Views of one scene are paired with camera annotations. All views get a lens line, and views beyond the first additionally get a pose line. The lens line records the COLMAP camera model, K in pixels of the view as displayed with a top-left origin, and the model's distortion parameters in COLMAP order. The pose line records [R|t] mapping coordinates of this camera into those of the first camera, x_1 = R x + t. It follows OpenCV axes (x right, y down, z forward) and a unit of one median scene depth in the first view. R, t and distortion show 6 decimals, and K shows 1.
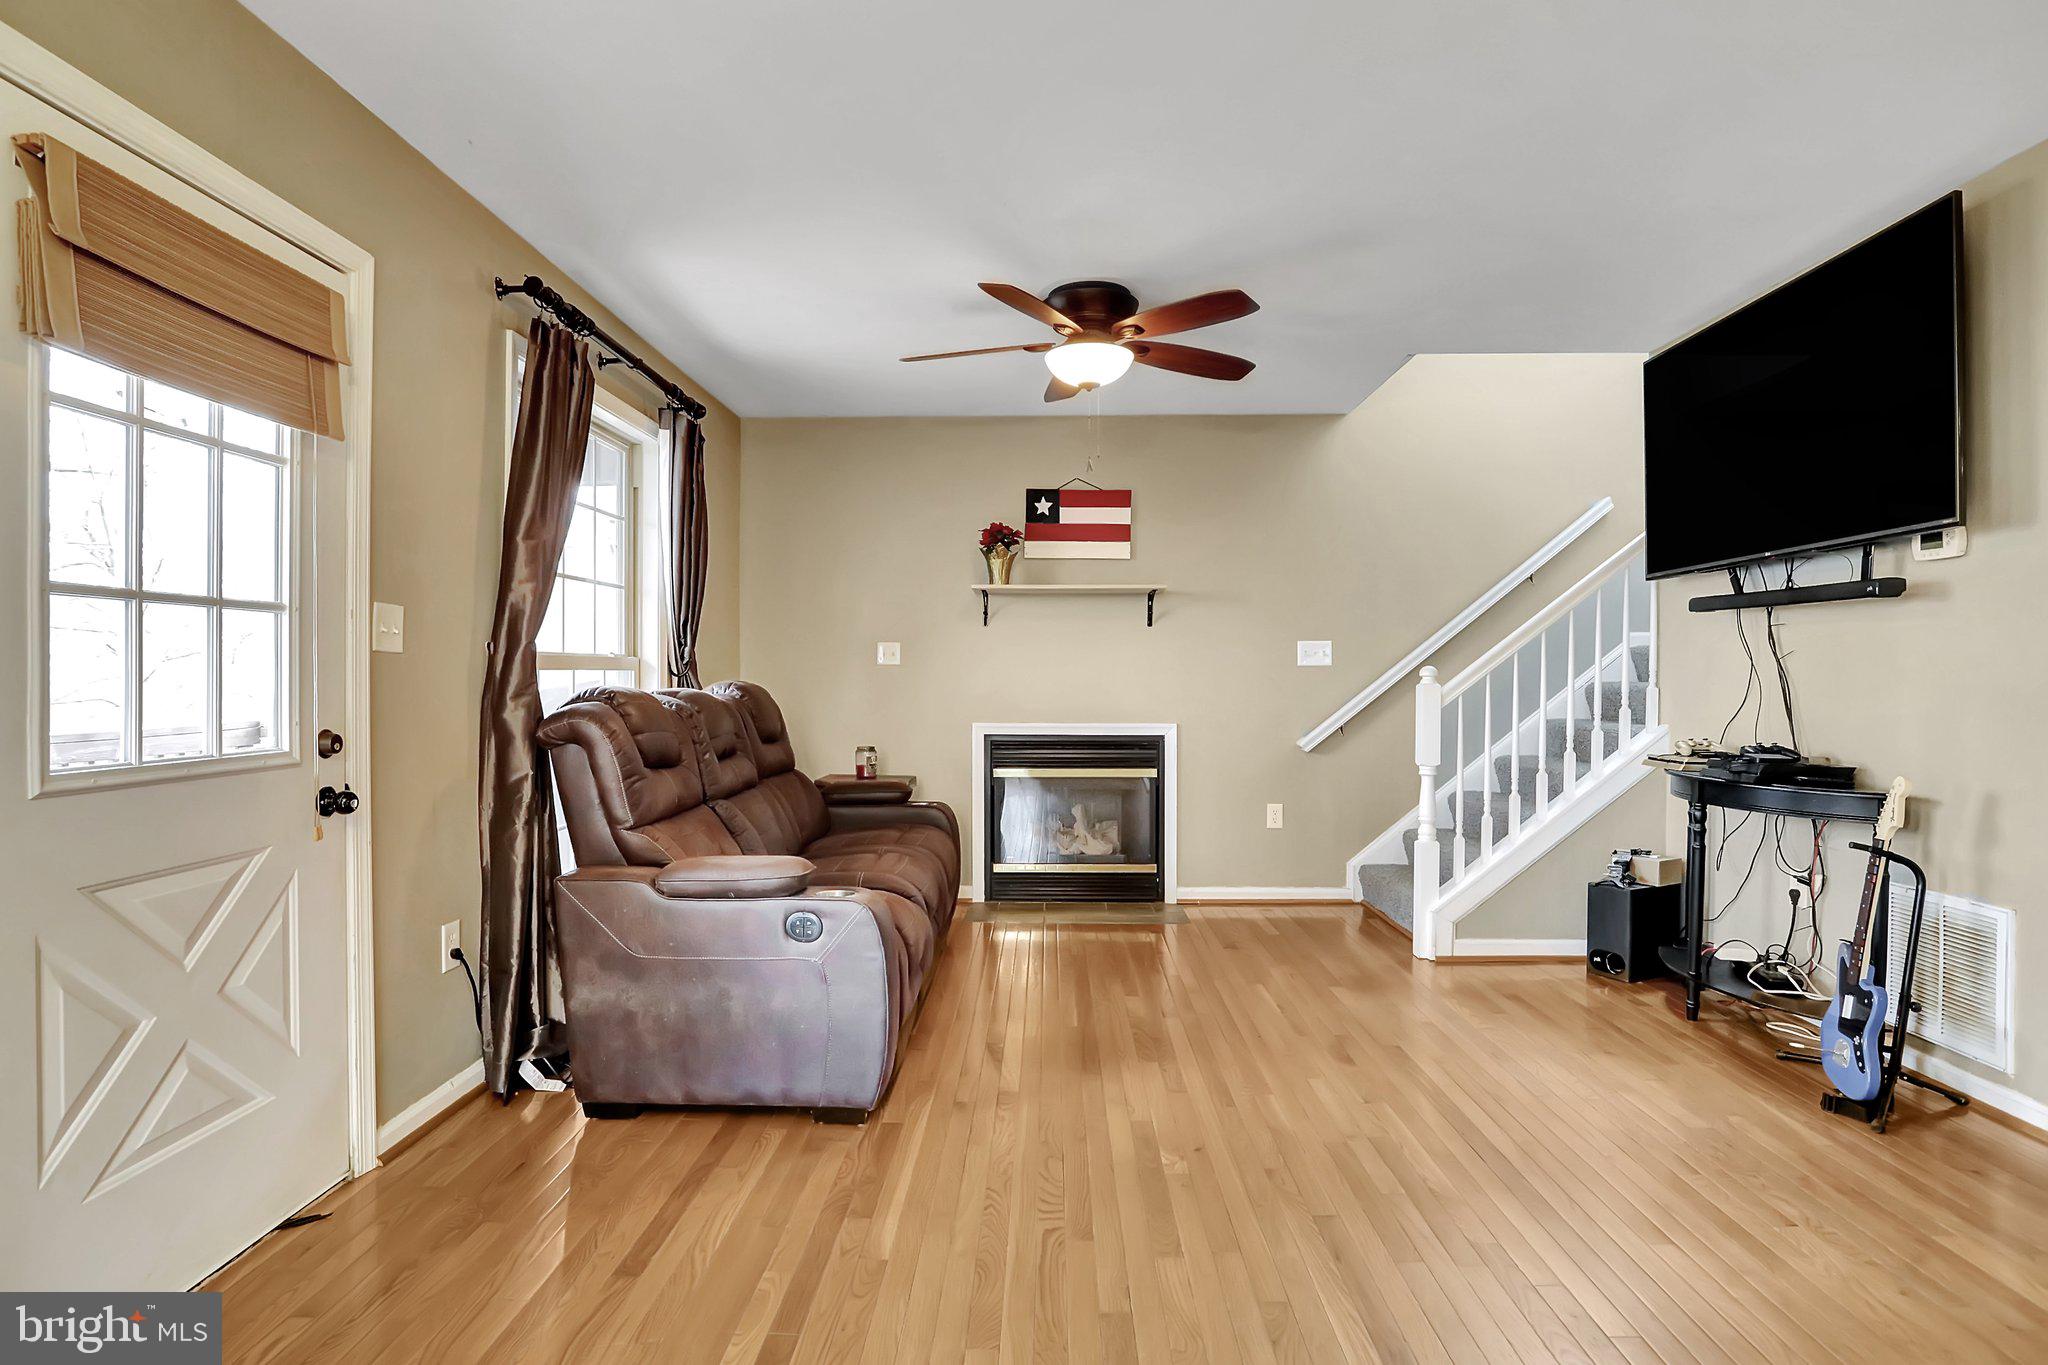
lens RADIAL K [[1068.3, 0, 1027.5], [0, 1068.3, 692.1], [0, 0, 1]] dist [-0.025827, 0.000179]
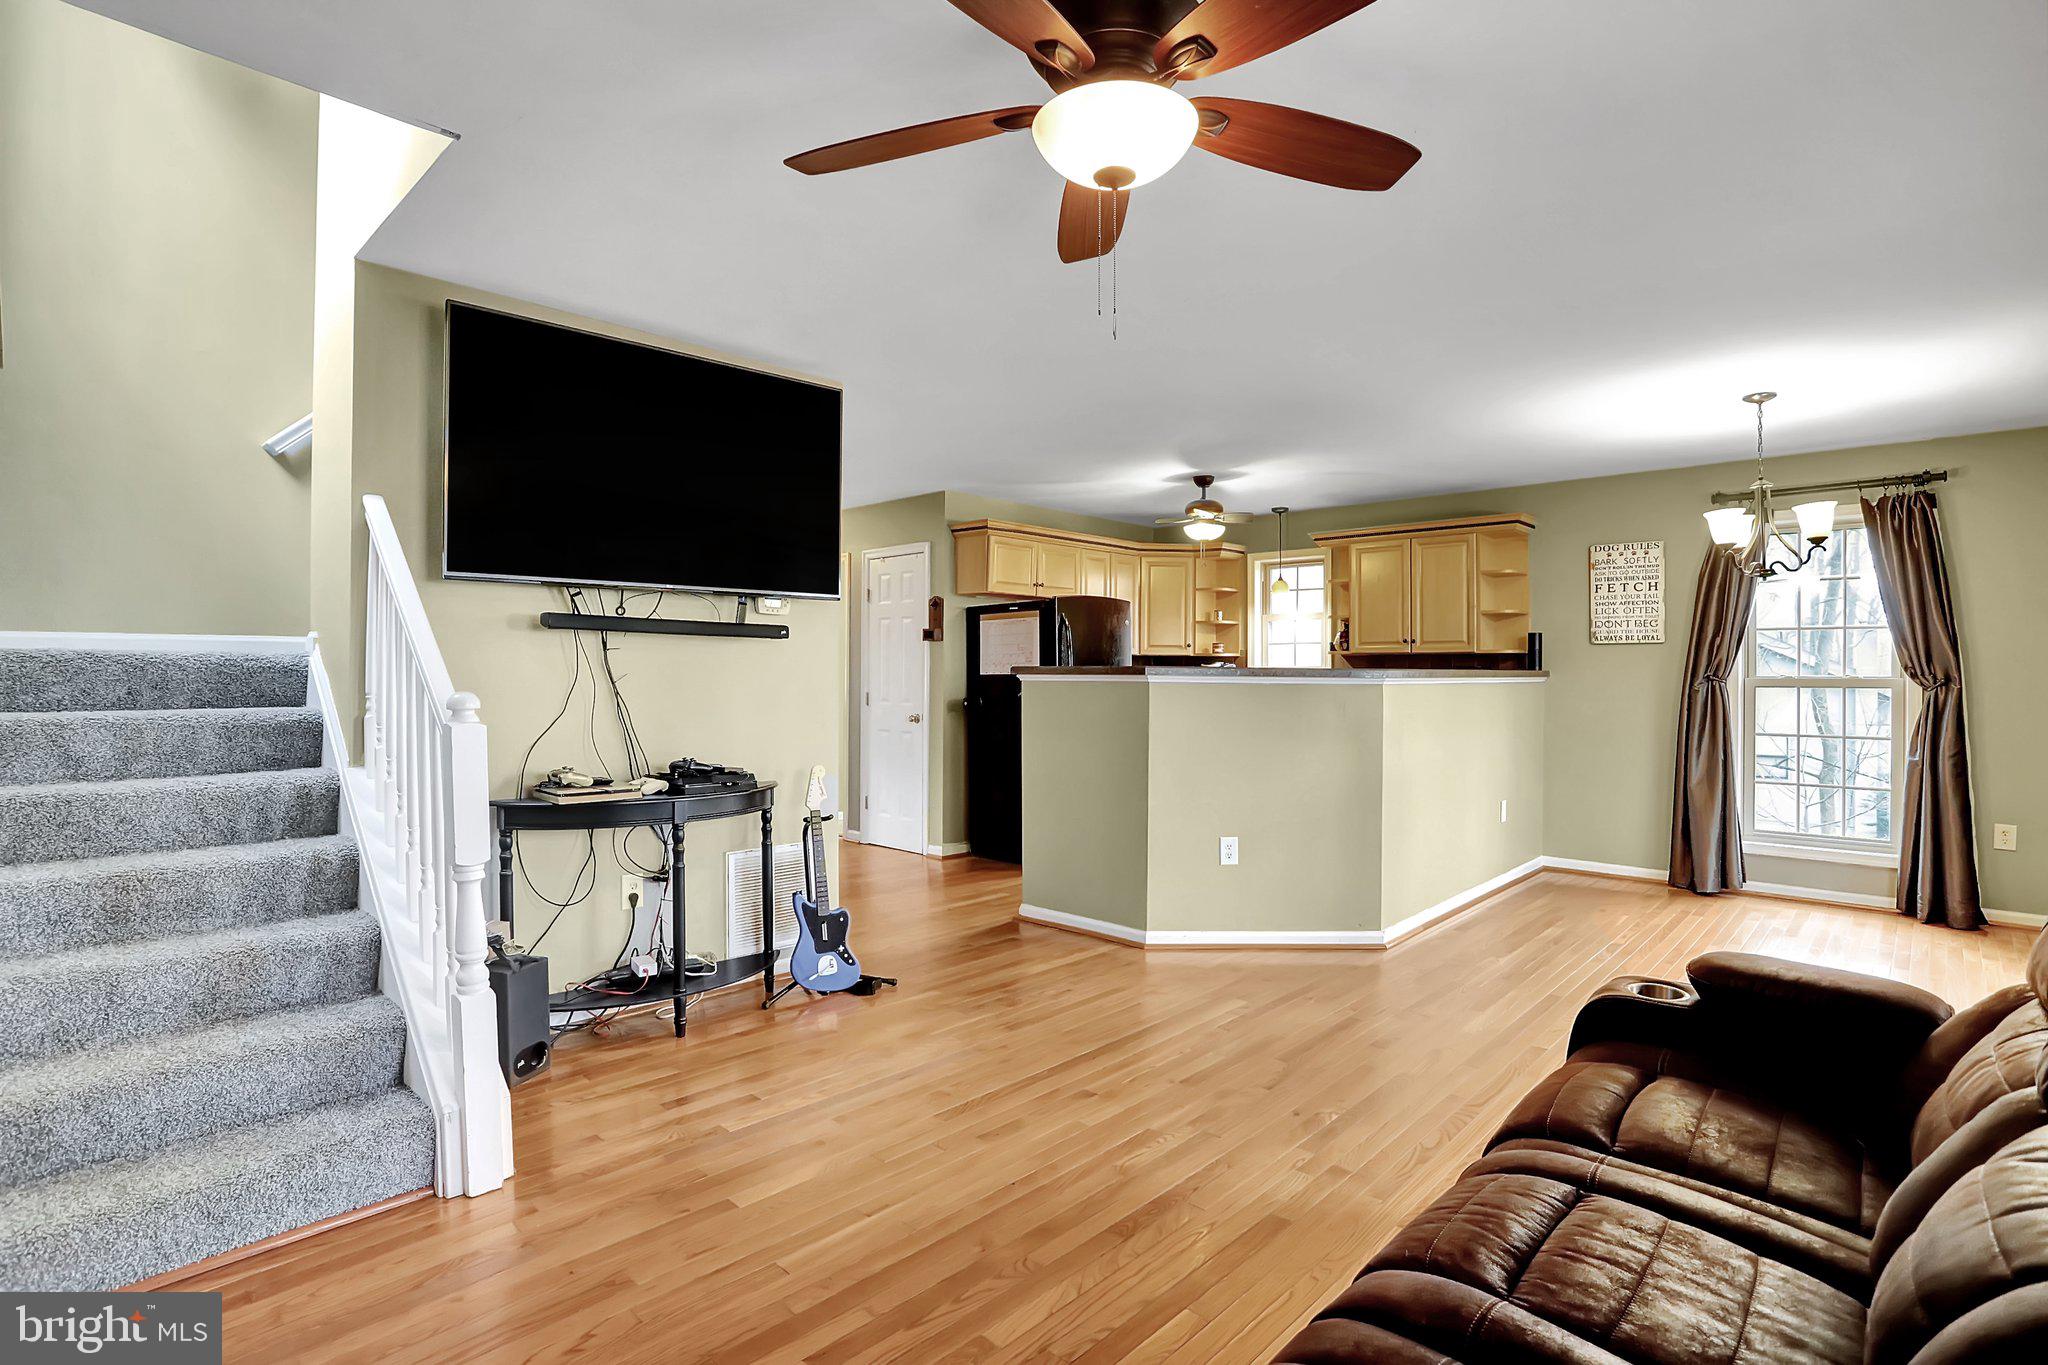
lens RADIAL K [[1029.7, 0, 1016.6], [0, 1029.7, 675.7], [0, 0, 1]] dist [-0.074914, 0.036614]
pose [[-0.728034, -0.015000, 0.685377, -0.270895], [0.005790, 0.999590, 0.028028, -0.063067], [-0.685516, 0.024374, -0.727649, 1.459007]]
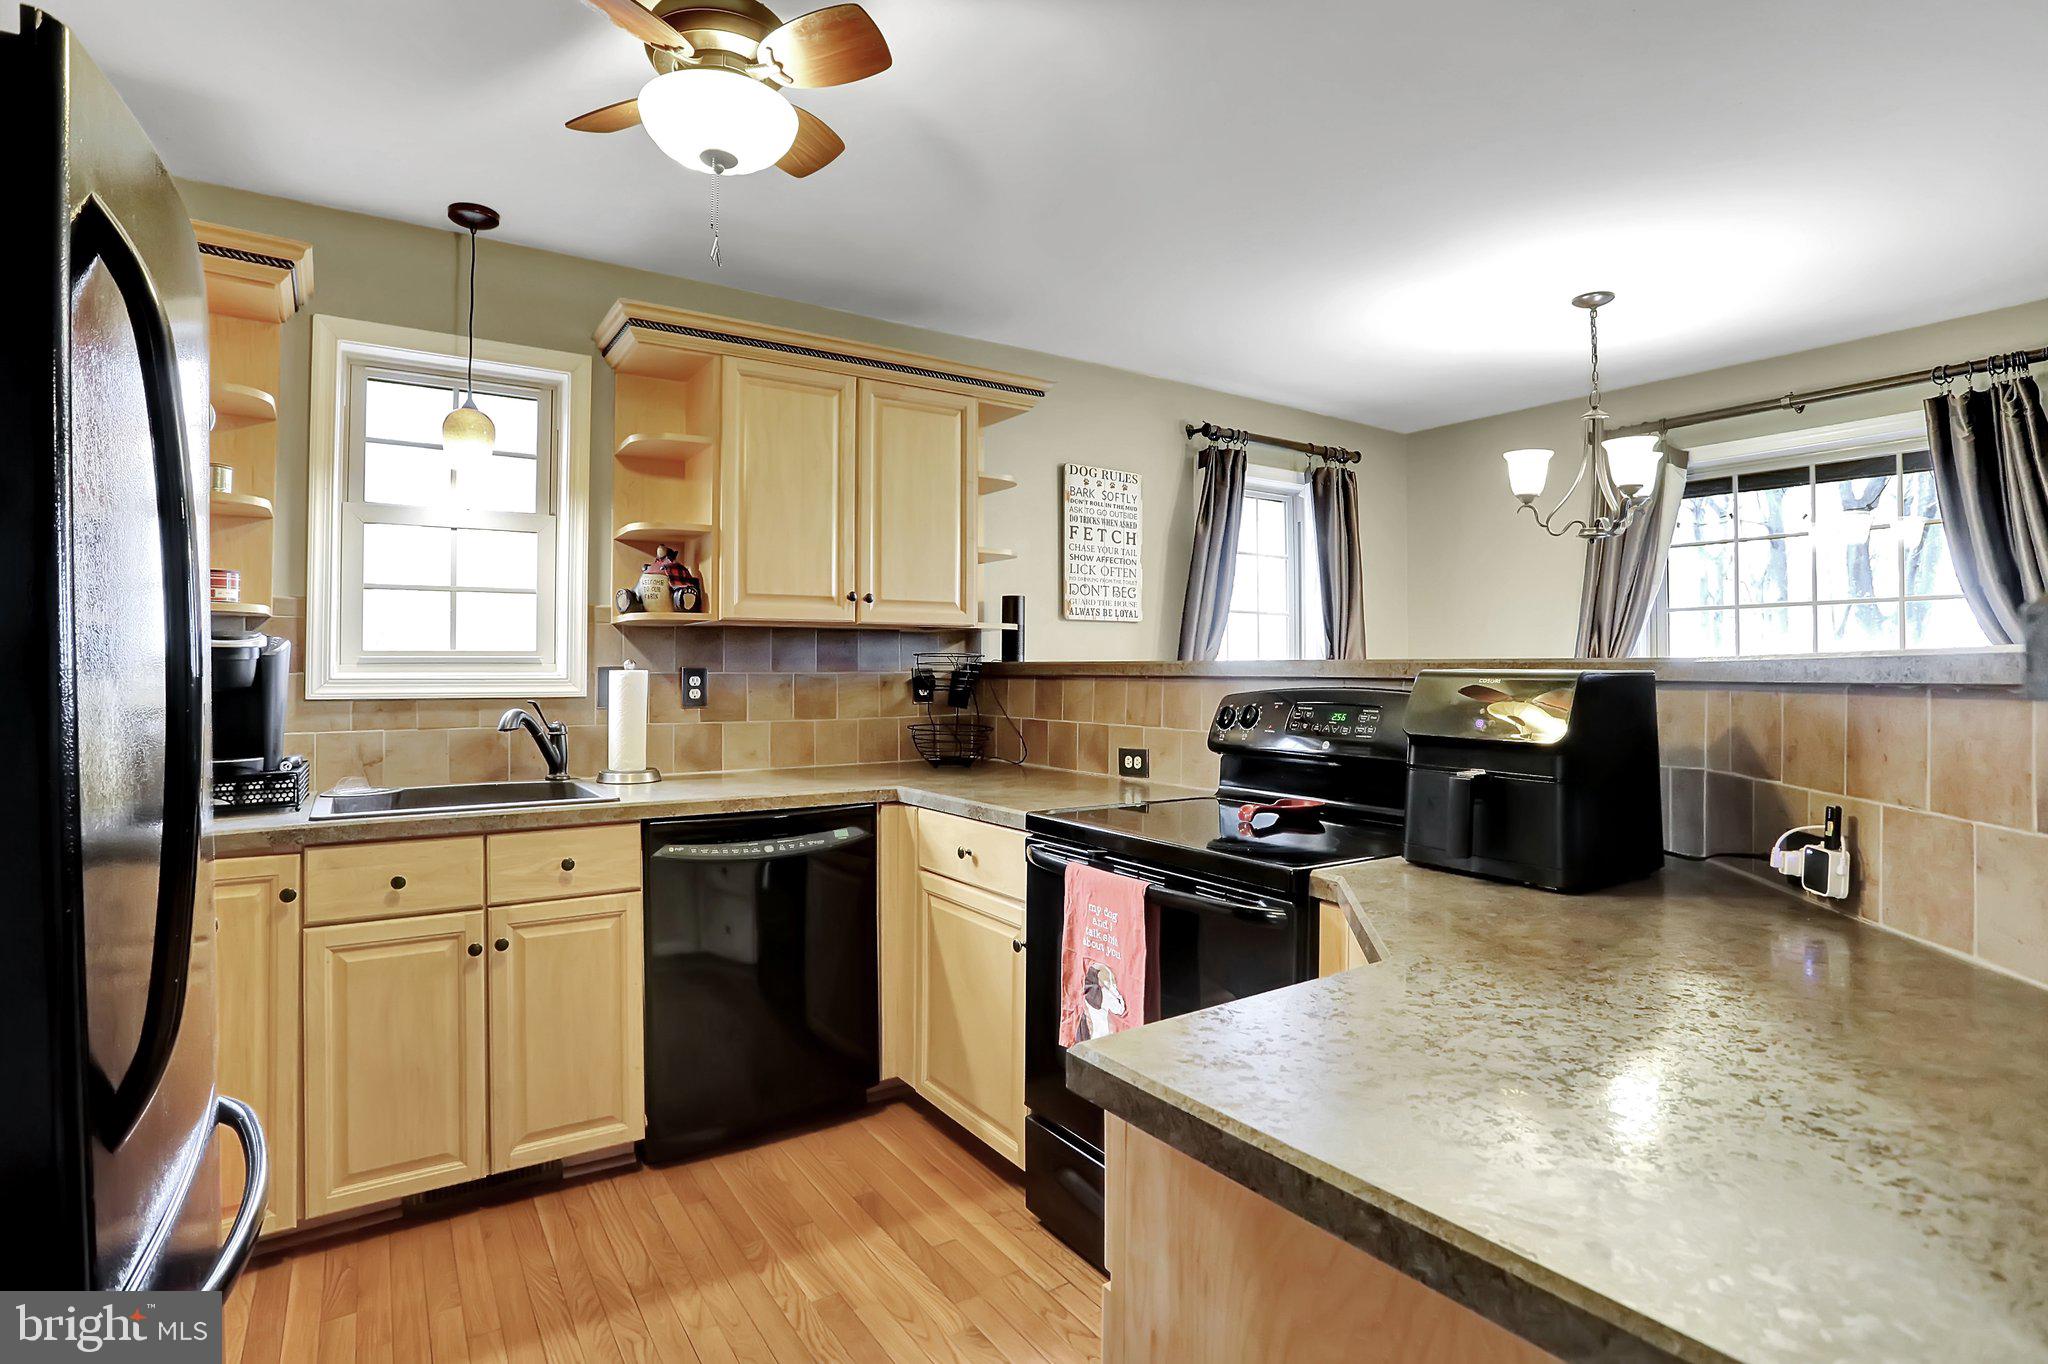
lens RADIAL K [[1008.0, 0, 1019.9], [0, 1008.0, 674.2], [0, 0, 1]] dist [-0.073056, 0.033735]
pose [[-0.817466, -0.005331, -0.575952, 0.797712], [-0.021519, 0.999542, 0.021291, -0.028263], [0.575575, 0.029798, -0.817206, 0.448279]]
